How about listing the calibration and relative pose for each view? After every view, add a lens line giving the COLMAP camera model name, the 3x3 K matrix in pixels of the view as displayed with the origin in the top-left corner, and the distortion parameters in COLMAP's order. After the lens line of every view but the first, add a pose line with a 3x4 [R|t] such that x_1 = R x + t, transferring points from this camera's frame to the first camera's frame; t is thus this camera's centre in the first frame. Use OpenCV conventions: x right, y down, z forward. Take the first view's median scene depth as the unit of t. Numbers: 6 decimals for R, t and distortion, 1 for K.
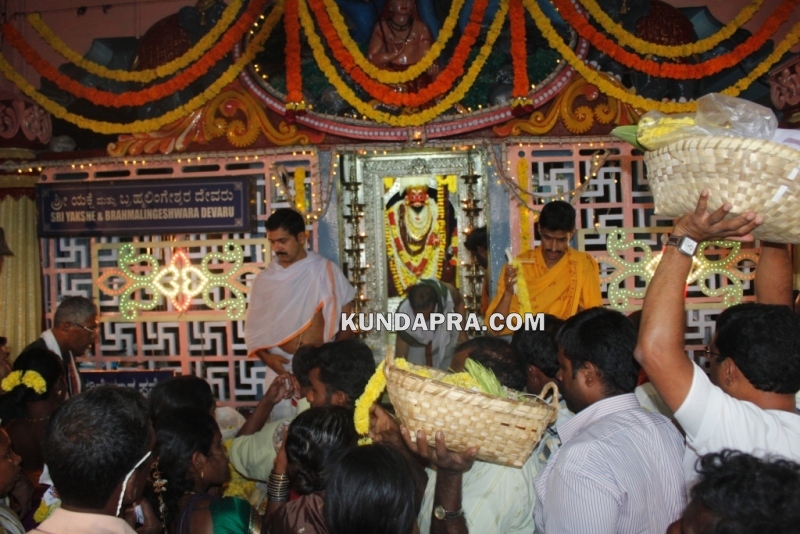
lens RADIAL K [[651.5, 0, 400.0], [0, 651.5, 267.0], [0, 0, 1]] dist [-0.001889, -0.000427]
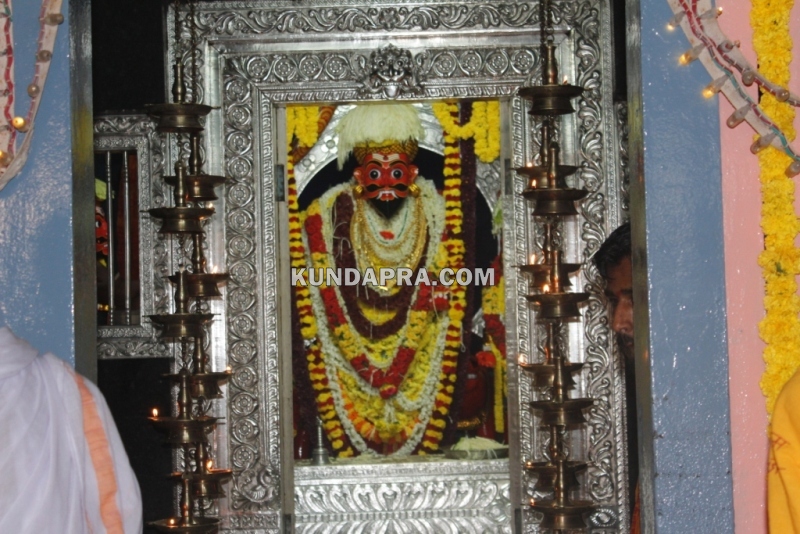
lens RADIAL K [[1666.8, 0, 400.0], [0, 1666.8, 267.0], [0, 0, 1]] dist [0.033047, 0.081068]
pose [[0.999412, 0.010515, 0.032624, 0.004713], [-0.008488, 0.998061, -0.061655, -0.000733], [-0.033209, 0.061342, 0.997564, 0.099954]]
